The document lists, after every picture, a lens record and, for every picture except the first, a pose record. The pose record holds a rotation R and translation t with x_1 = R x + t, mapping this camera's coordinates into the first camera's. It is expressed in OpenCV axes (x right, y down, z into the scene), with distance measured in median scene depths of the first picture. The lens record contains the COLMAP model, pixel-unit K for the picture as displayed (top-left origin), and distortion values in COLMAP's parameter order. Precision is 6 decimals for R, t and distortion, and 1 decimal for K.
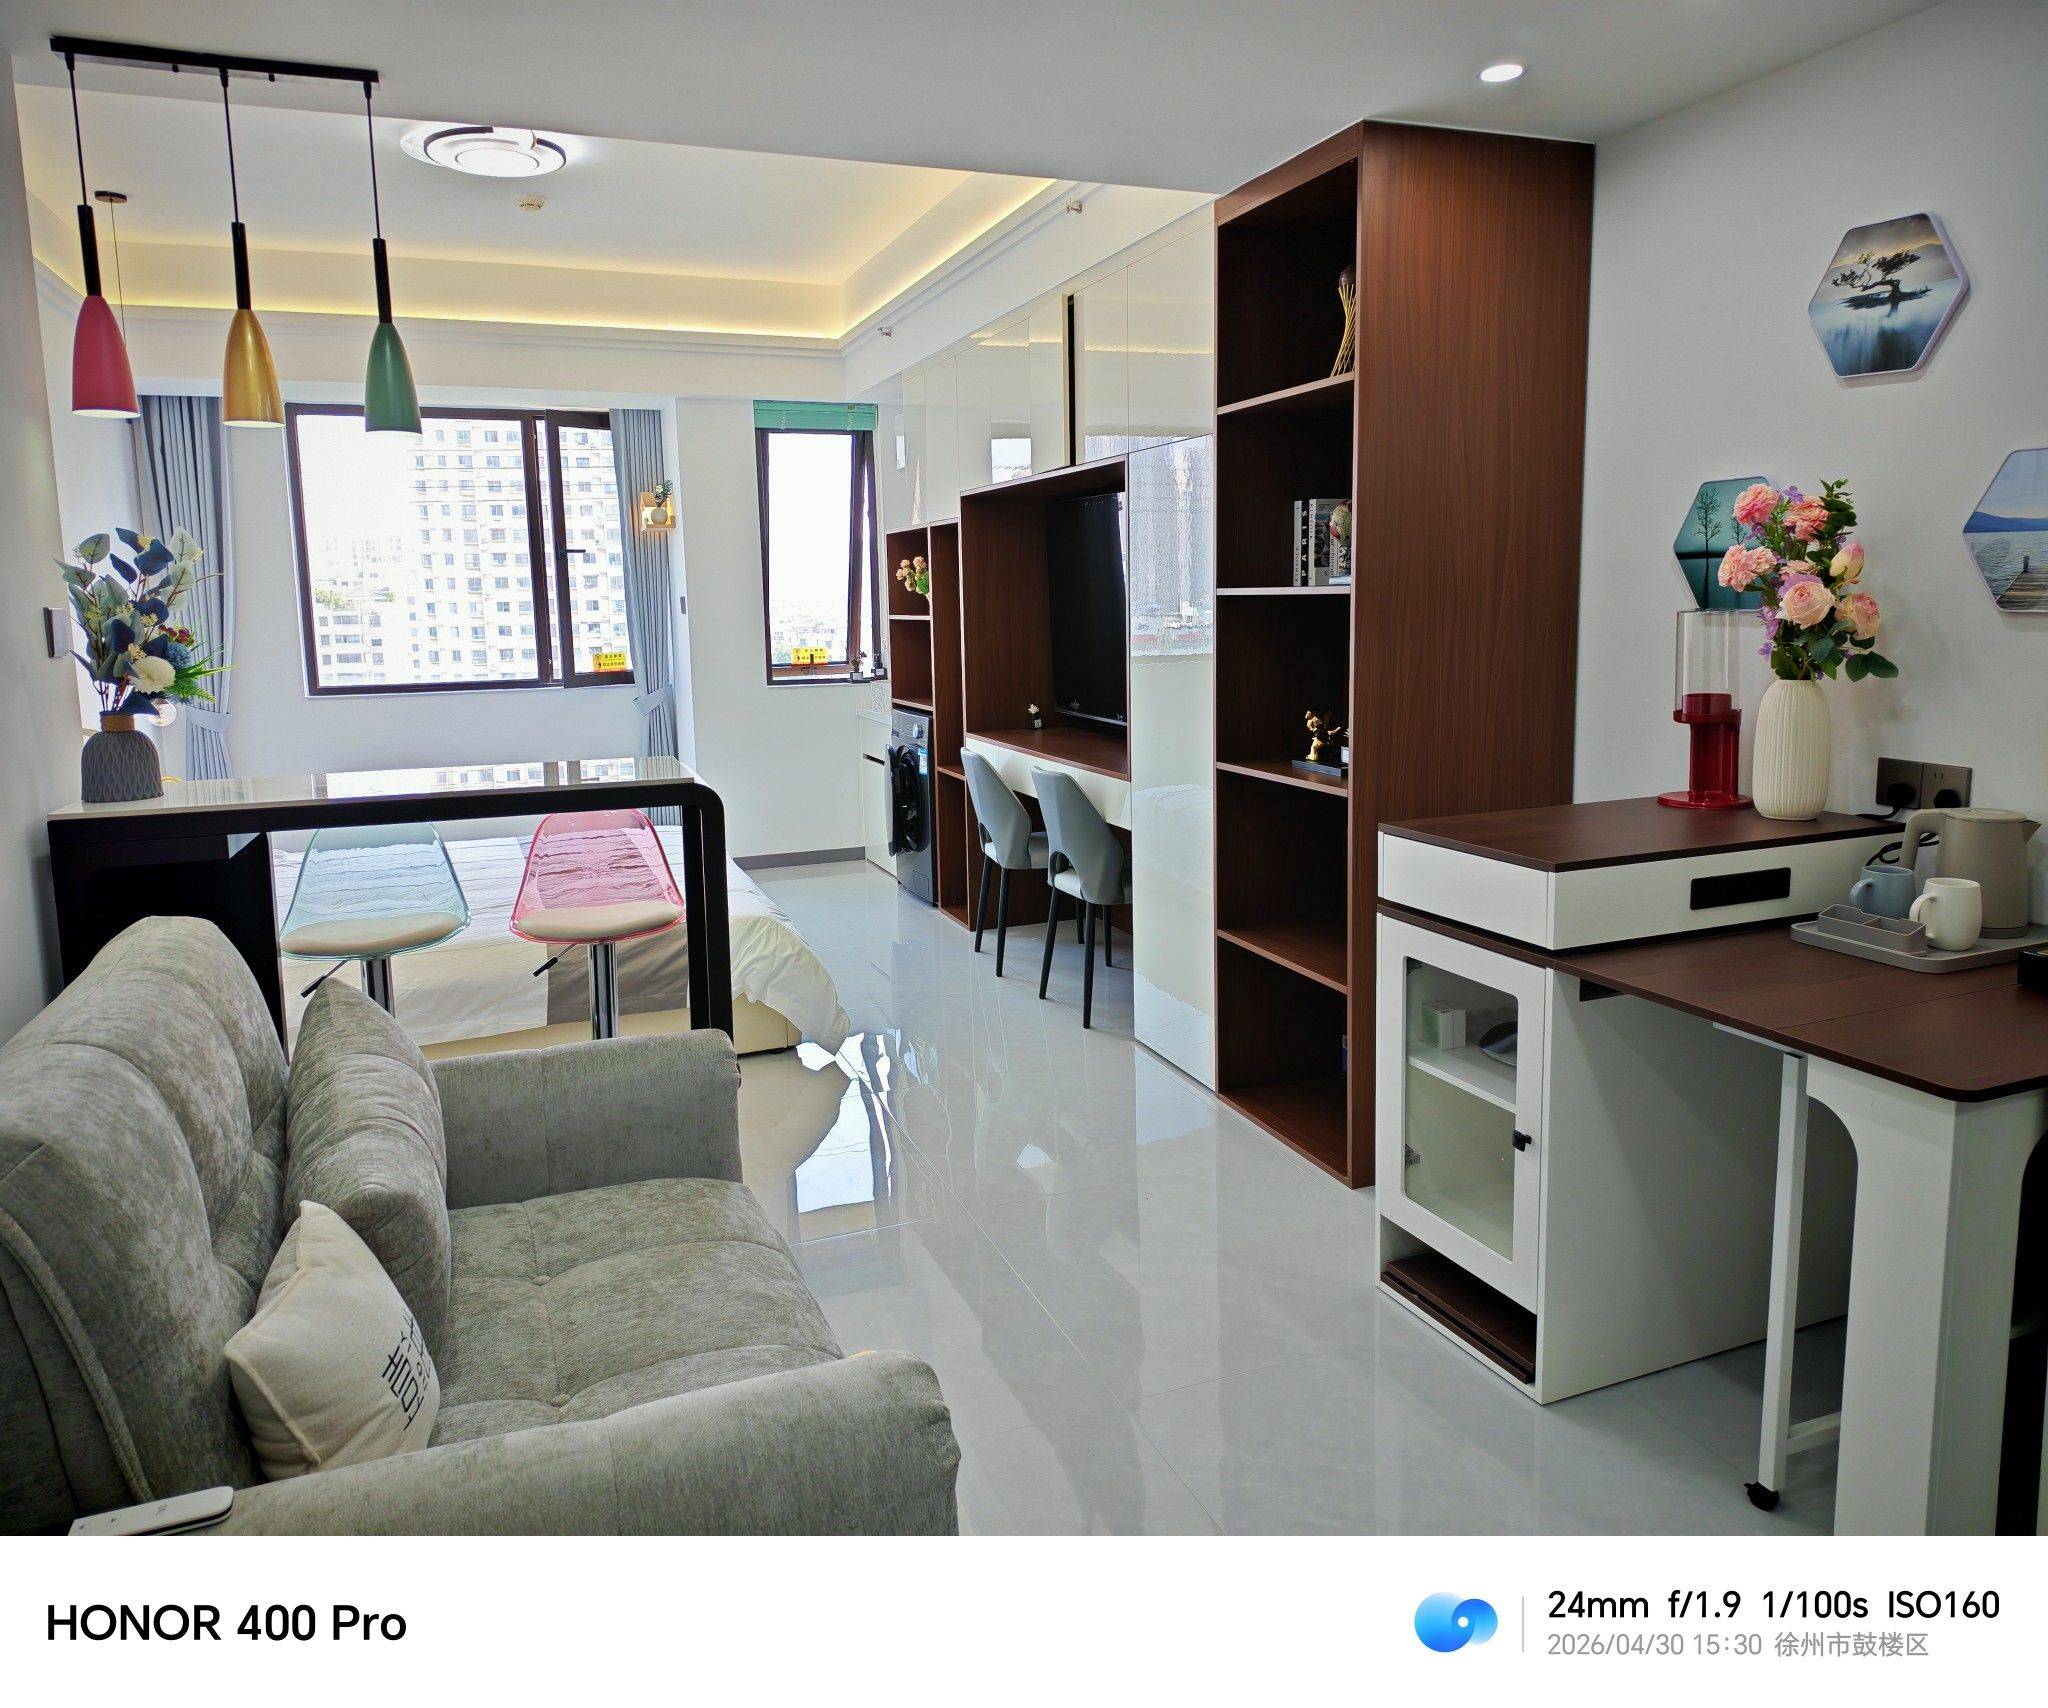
lens RADIAL K [[1391.8, 0, 1005.4], [0, 1391.8, 766.5], [0, 0, 1]] dist [0.083471, -0.110702]
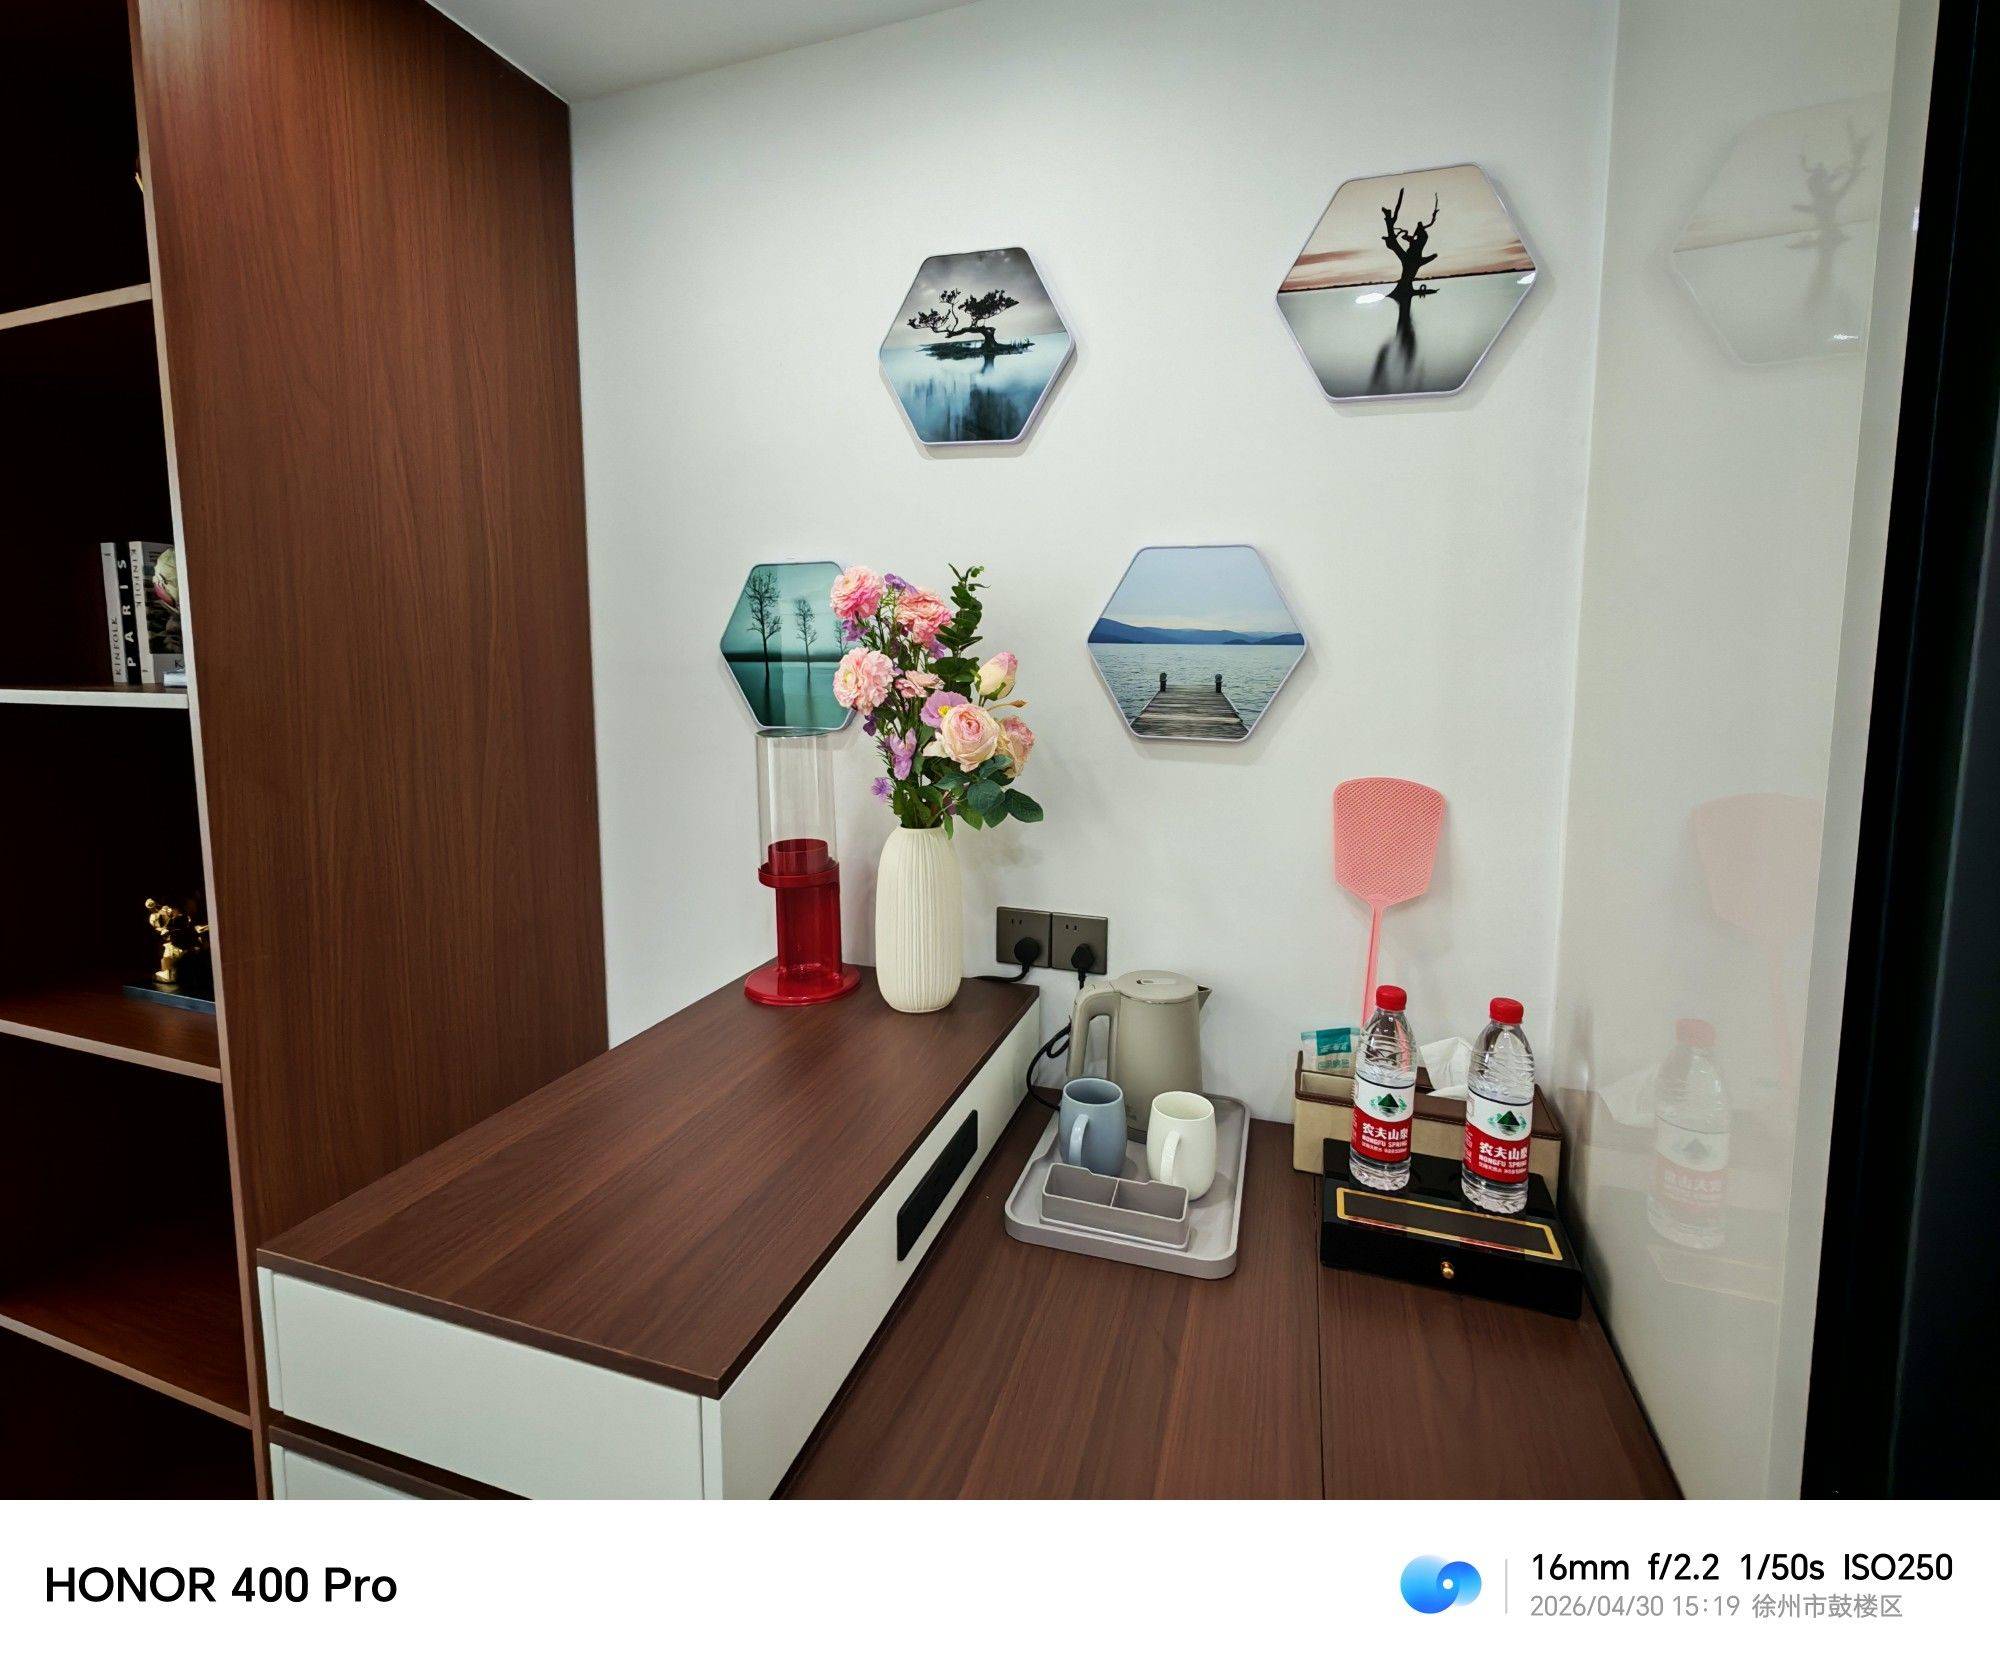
lens RADIAL K [[919.5, 0, 1003.9], [0, 919.5, 757.0], [0, 0, 1]] dist [0.002122, 0.000475]
pose [[0.644991, -0.059013, 0.761908, 0.213948], [0.079542, 0.996783, 0.009870, -0.101047], [-0.760039, 0.054238, 0.647610, 0.647269]]
